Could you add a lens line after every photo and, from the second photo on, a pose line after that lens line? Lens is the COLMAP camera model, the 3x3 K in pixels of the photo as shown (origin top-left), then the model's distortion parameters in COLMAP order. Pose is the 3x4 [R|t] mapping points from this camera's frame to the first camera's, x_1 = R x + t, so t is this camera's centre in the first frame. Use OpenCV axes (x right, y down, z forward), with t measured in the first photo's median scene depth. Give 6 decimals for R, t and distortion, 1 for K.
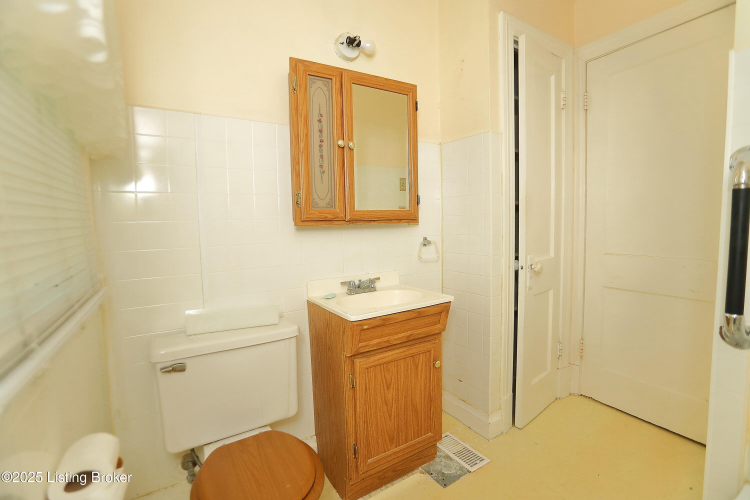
lens RADIAL K [[342.0, 0, 374.4], [0, 342.0, 246.0], [0, 0, 1]] dist [-0.073760, 0.031367]
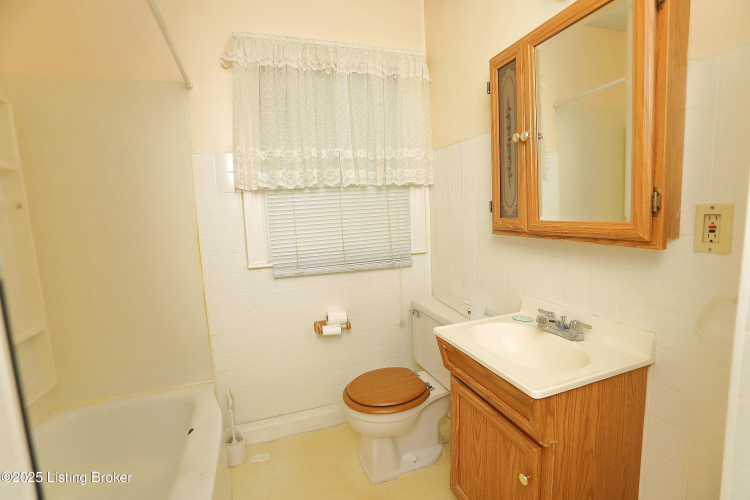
lens RADIAL K [[342.0, 0, 374.4], [0, 342.0, 246.0], [0, 0, 1]] dist [-0.073760, 0.031367]
pose [[-0.216857, 0.147752, -0.964957, 0.780345], [-0.014946, 0.987861, 0.154618, -0.166621], [0.976089, 0.047952, -0.212016, 0.849414]]
